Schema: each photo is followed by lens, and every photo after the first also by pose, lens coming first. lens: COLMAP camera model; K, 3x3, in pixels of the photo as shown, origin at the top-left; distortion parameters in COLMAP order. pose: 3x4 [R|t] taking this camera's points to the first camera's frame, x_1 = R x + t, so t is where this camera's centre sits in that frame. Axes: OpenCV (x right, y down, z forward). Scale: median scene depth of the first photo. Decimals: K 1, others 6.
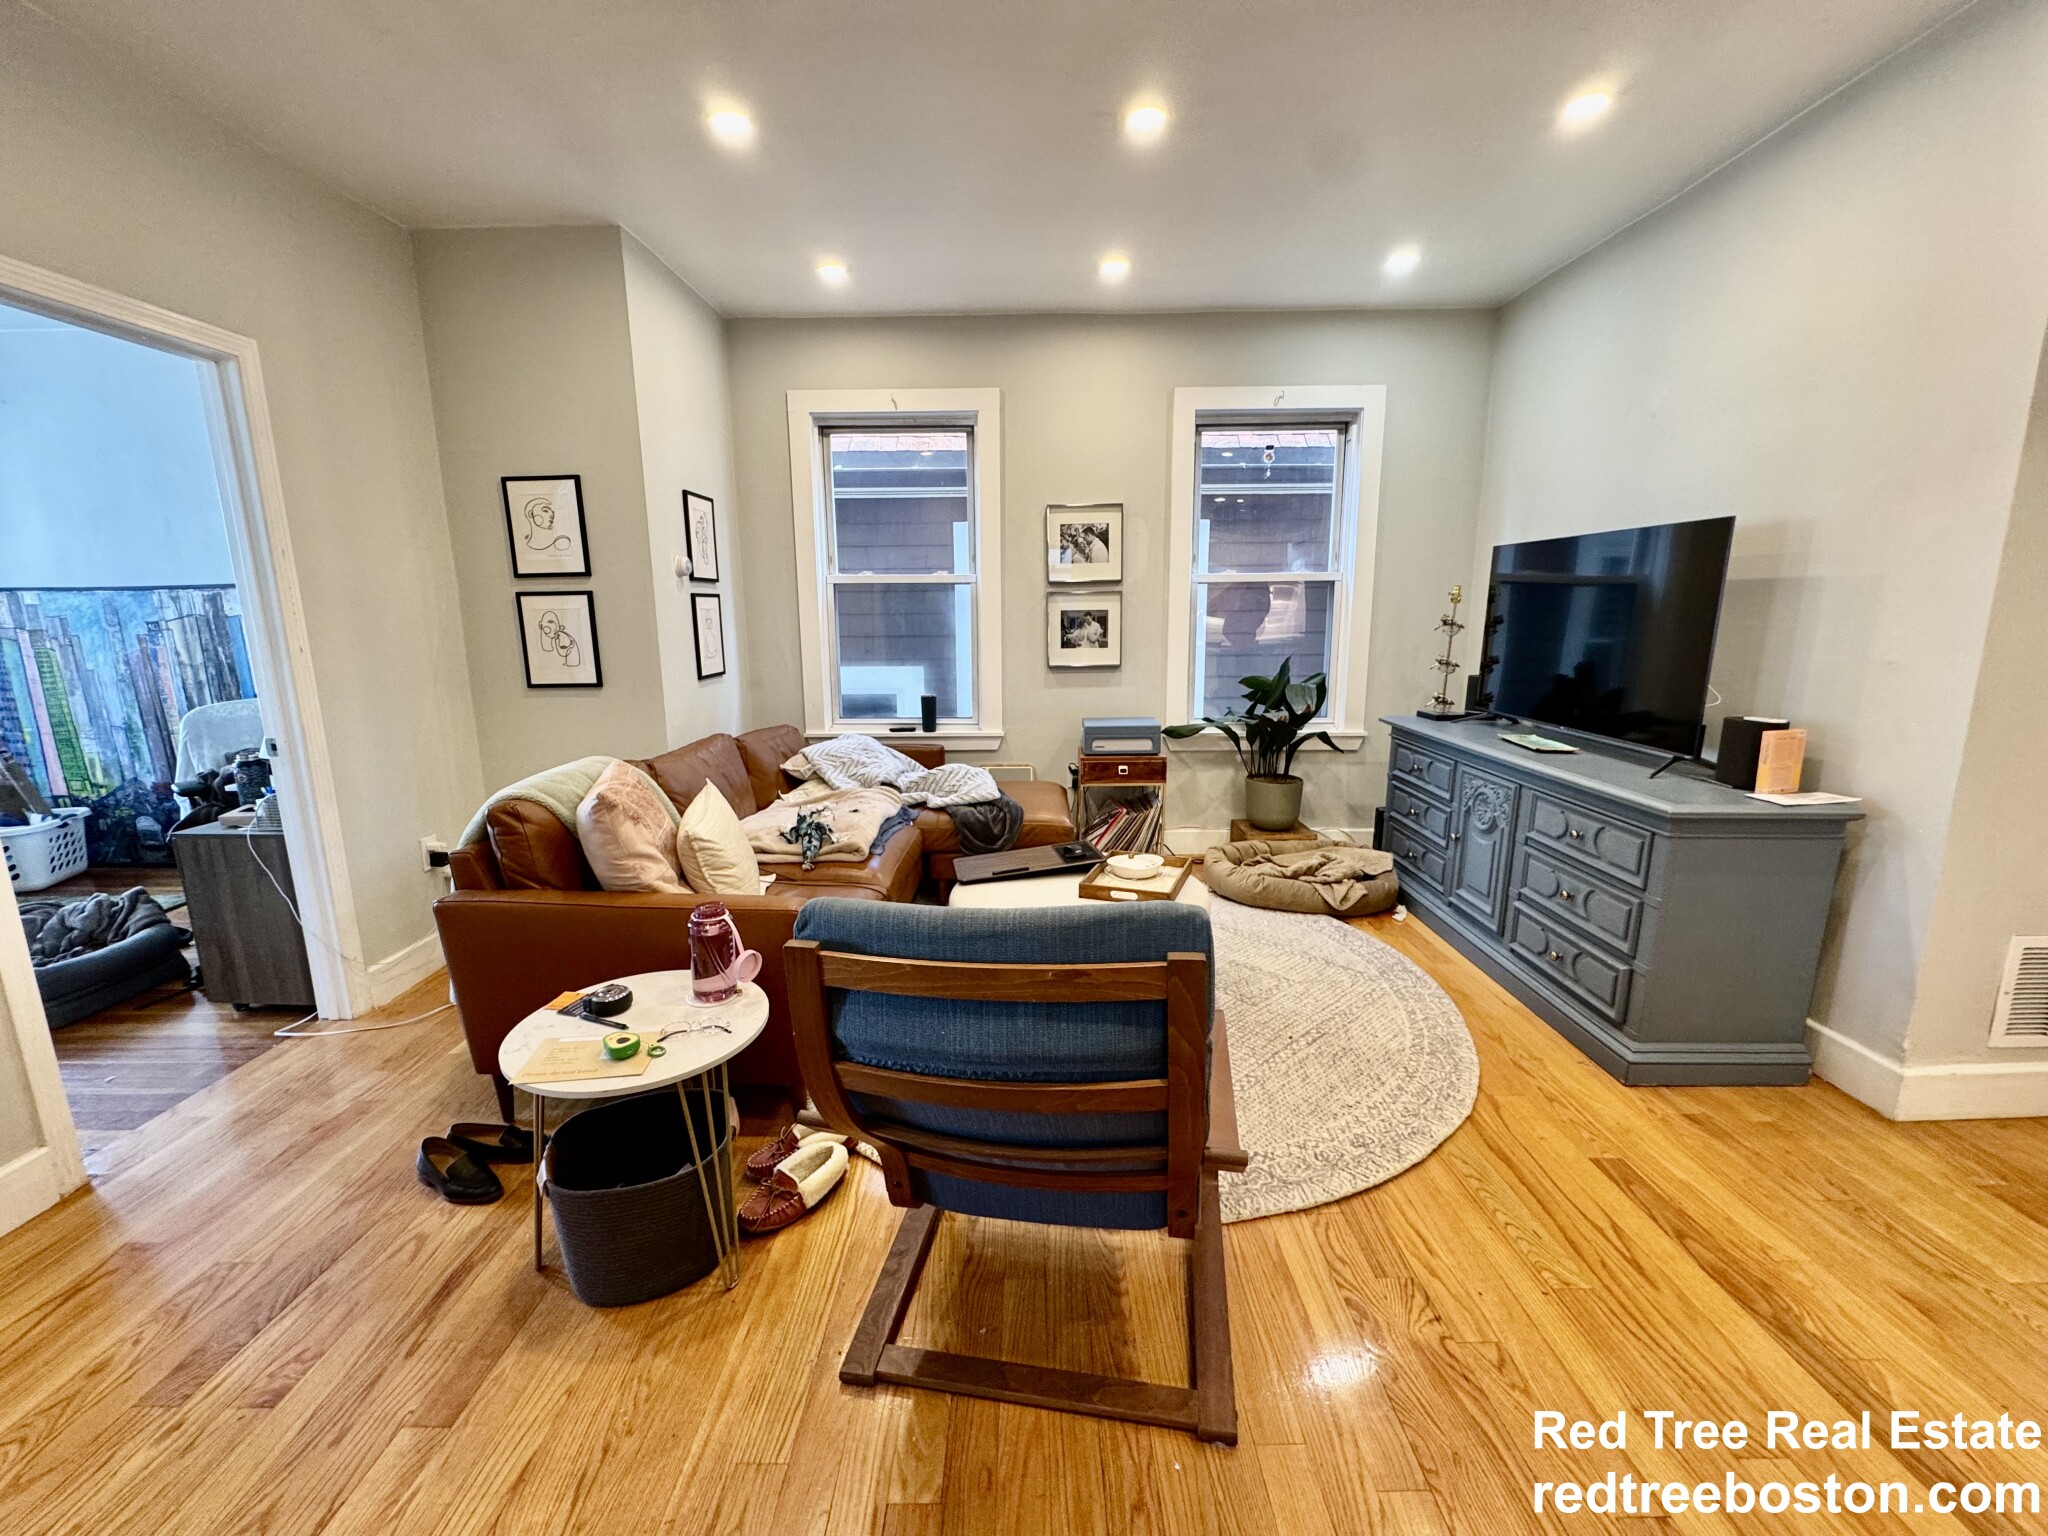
lens RADIAL K [[819.4, 0, 1022.0], [0, 819.4, 764.7], [0, 0, 1]] dist [-0.000041, -0.000185]
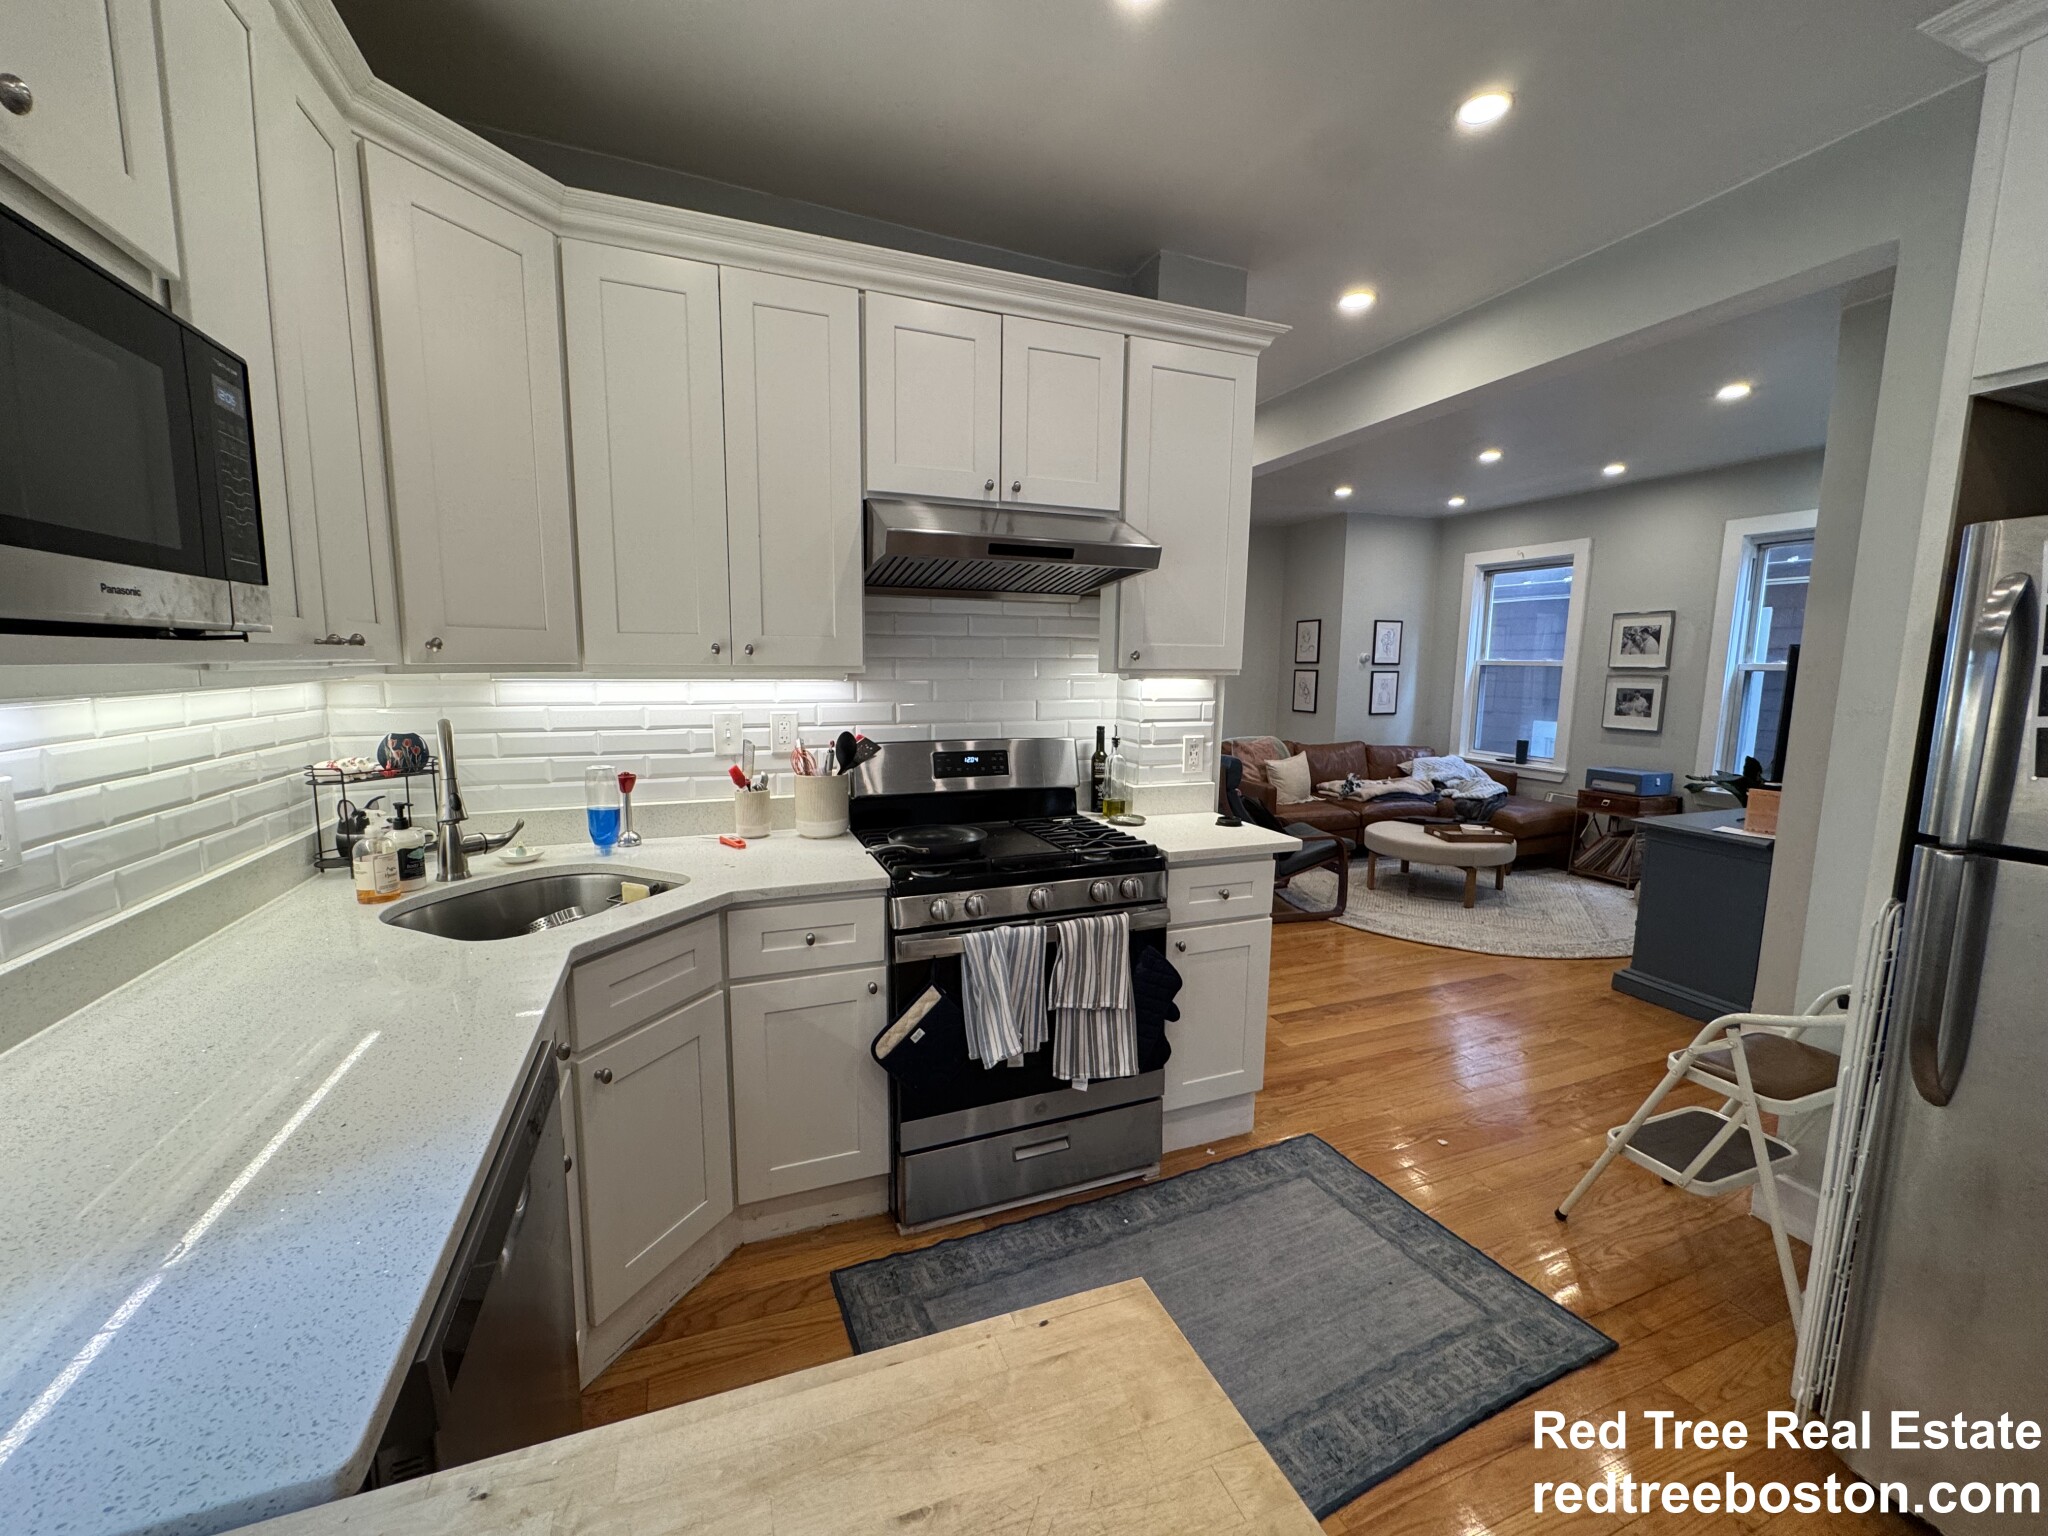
lens RADIAL K [[819.4, 0, 1022.0], [0, 819.4, 764.7], [0, 0, 1]] dist [-0.000041, -0.000185]
pose [[0.372102, 0.129458, -0.919119, 0.931264], [-0.188693, 0.980099, 0.061655, 0.040749], [0.908810, 0.150489, 0.389125, -0.414286]]
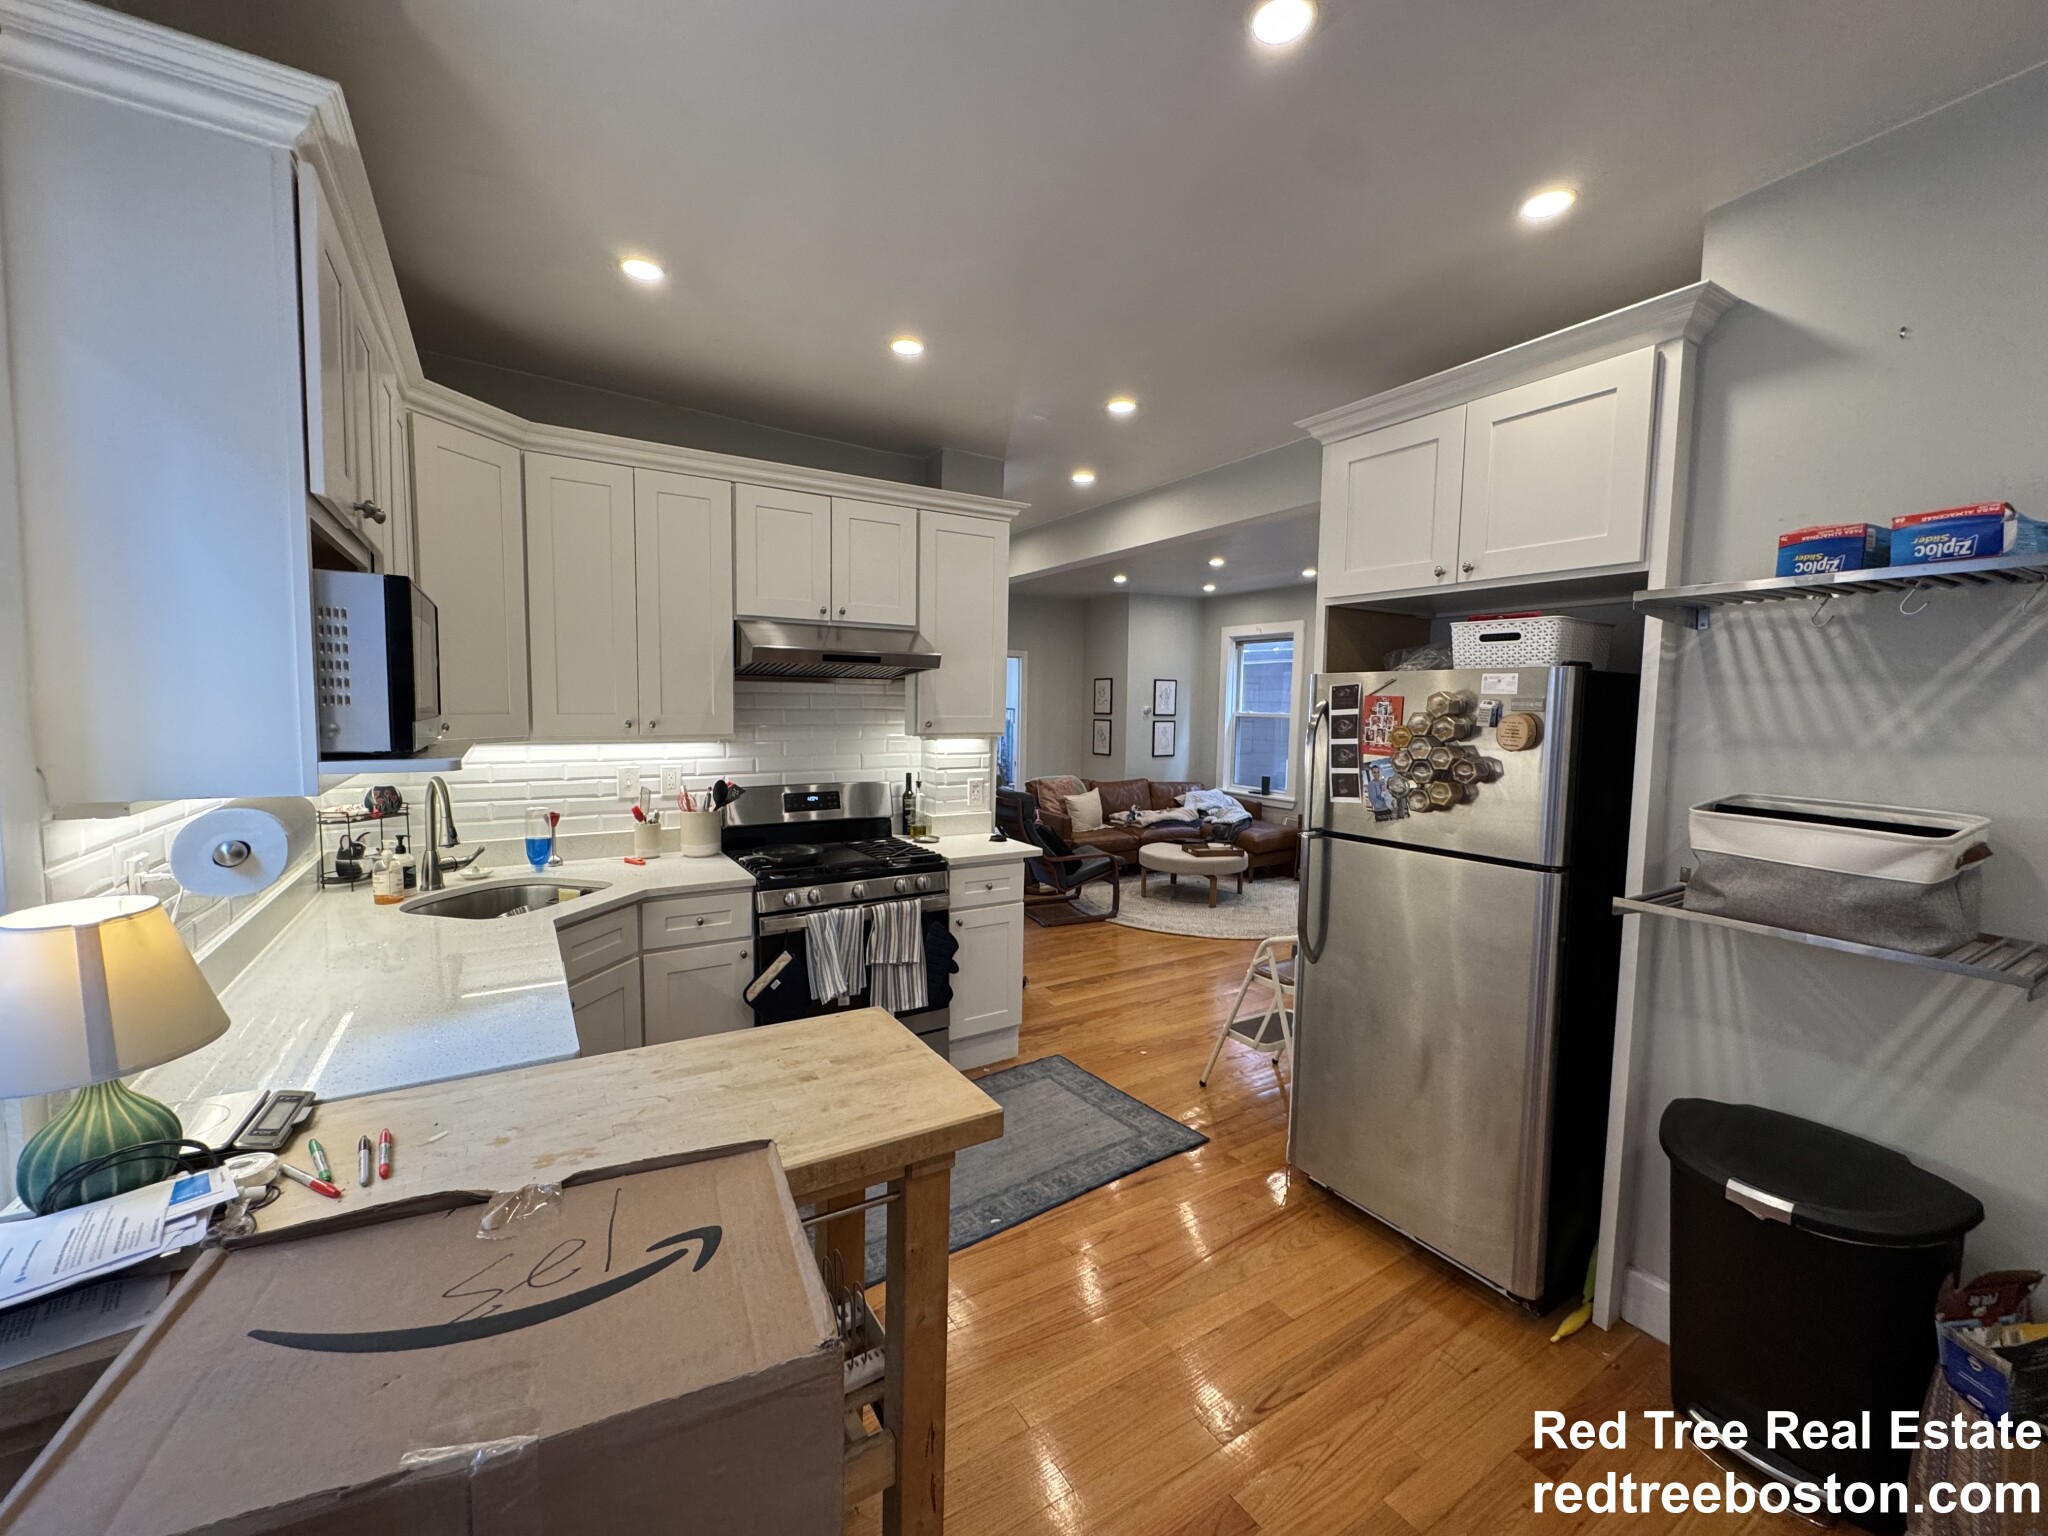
lens RADIAL K [[819.4, 0, 1022.0], [0, 819.4, 764.7], [0, 0, 1]] dist [-0.000041, -0.000185]
pose [[0.535360, 0.081466, -0.840686, 1.172777], [-0.178514, 0.983766, -0.018349, 0.024900], [0.825544, 0.159898, 0.541212, -0.494073]]
